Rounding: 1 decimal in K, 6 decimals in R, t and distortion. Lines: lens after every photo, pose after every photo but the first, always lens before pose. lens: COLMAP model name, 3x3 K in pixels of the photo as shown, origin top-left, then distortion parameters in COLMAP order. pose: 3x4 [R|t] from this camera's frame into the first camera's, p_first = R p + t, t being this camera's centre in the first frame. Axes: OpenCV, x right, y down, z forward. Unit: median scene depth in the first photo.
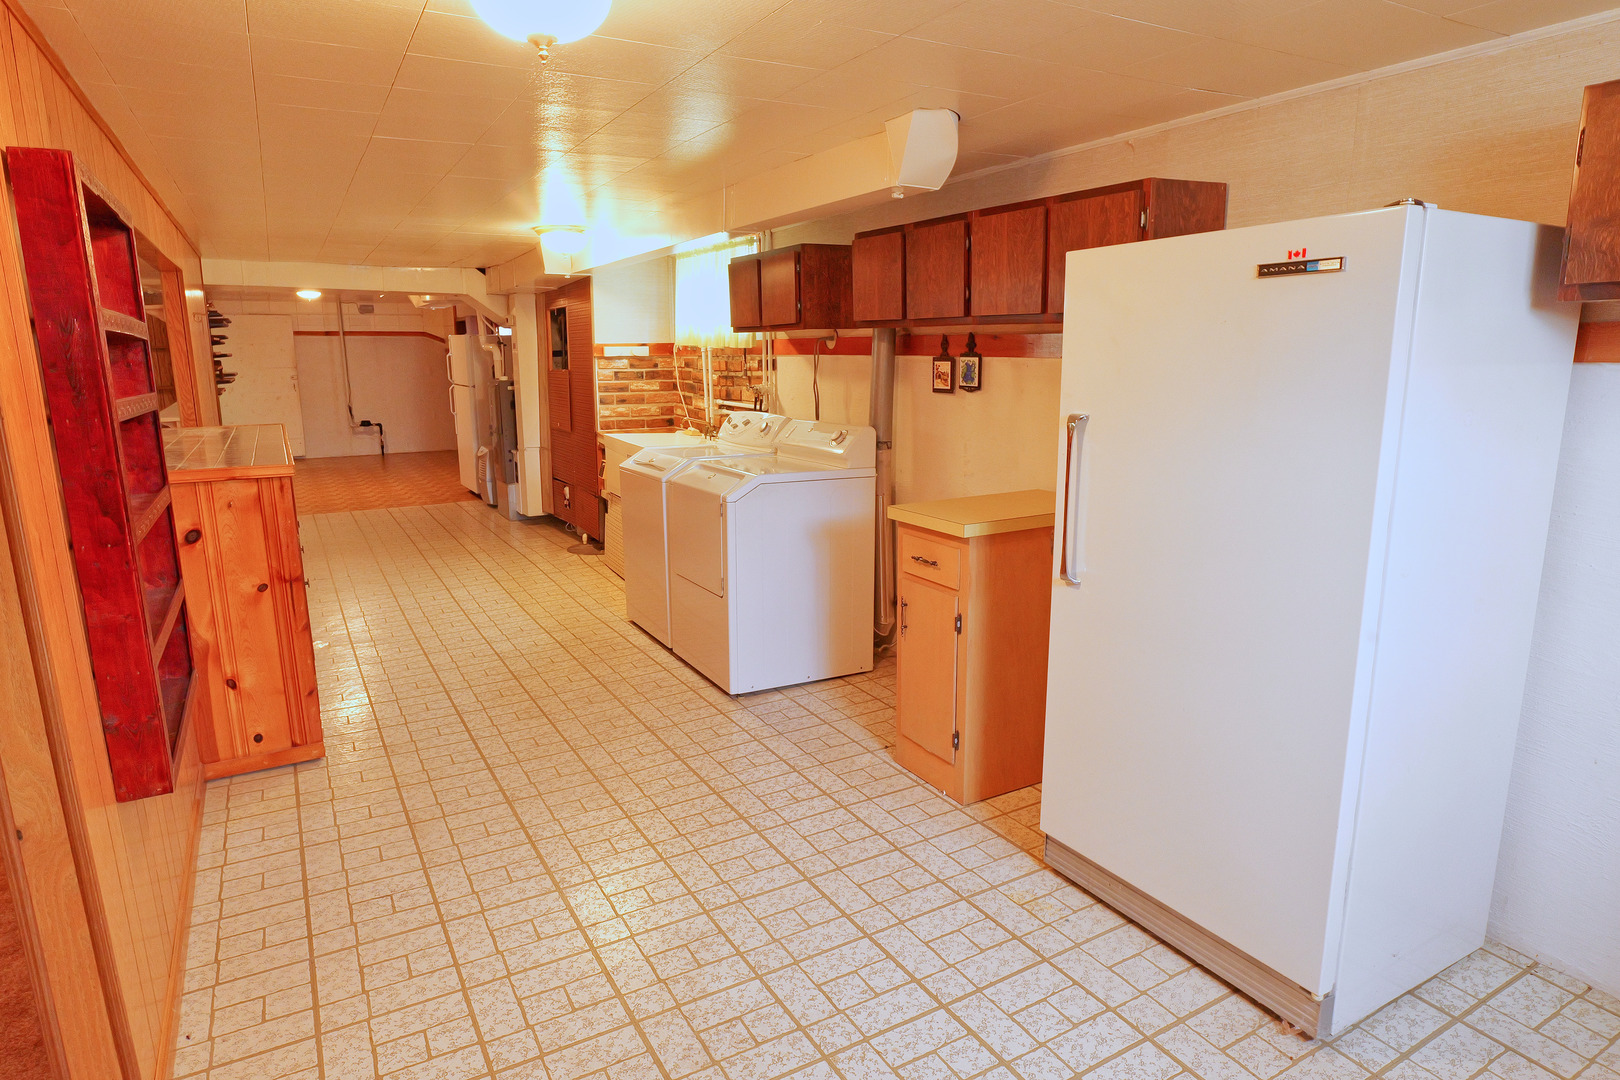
lens RADIAL K [[946.4, 0, 807.5], [0, 946.4, 541.7], [0, 0, 1]] dist [-0.022690, 0.015396]
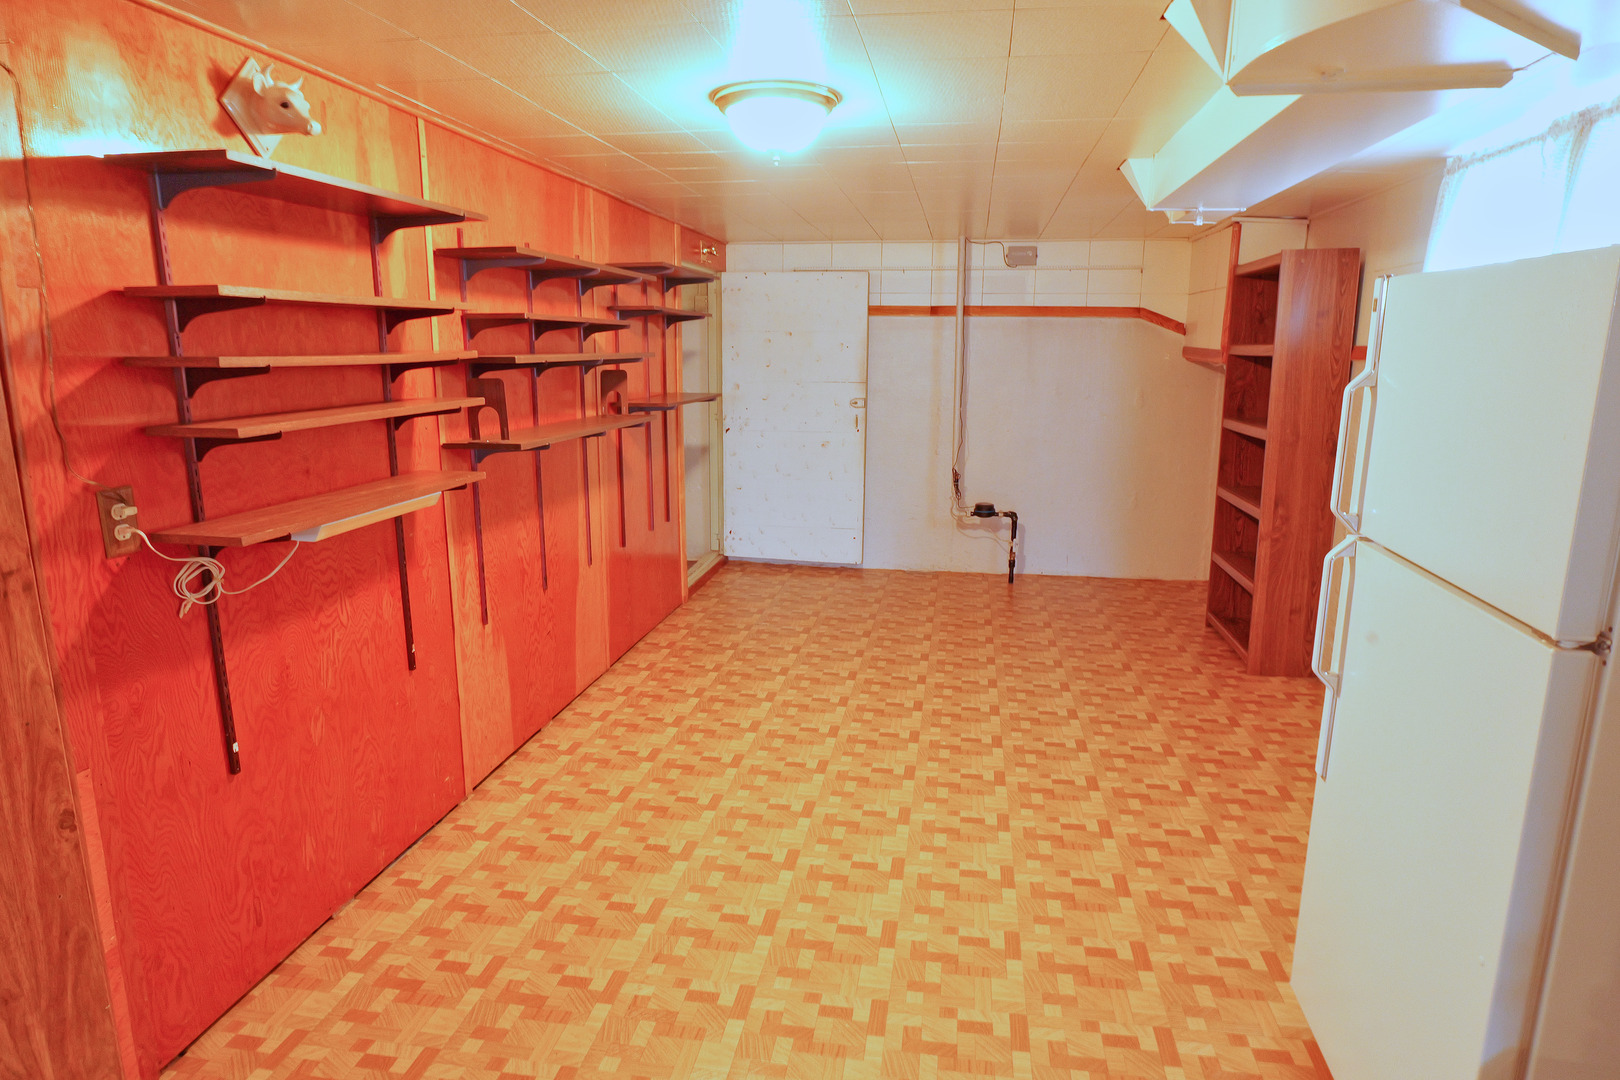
lens RADIAL K [[946.4, 0, 810.3], [0, 946.4, 538.4], [0, 0, 1]] dist [-0.022690, 0.015396]
pose [[0.776380, 0.136535, -0.615298, -0.253192], [-0.135943, 0.989551, 0.048049, -0.122786], [0.615429, 0.046341, 0.786829, 0.593041]]
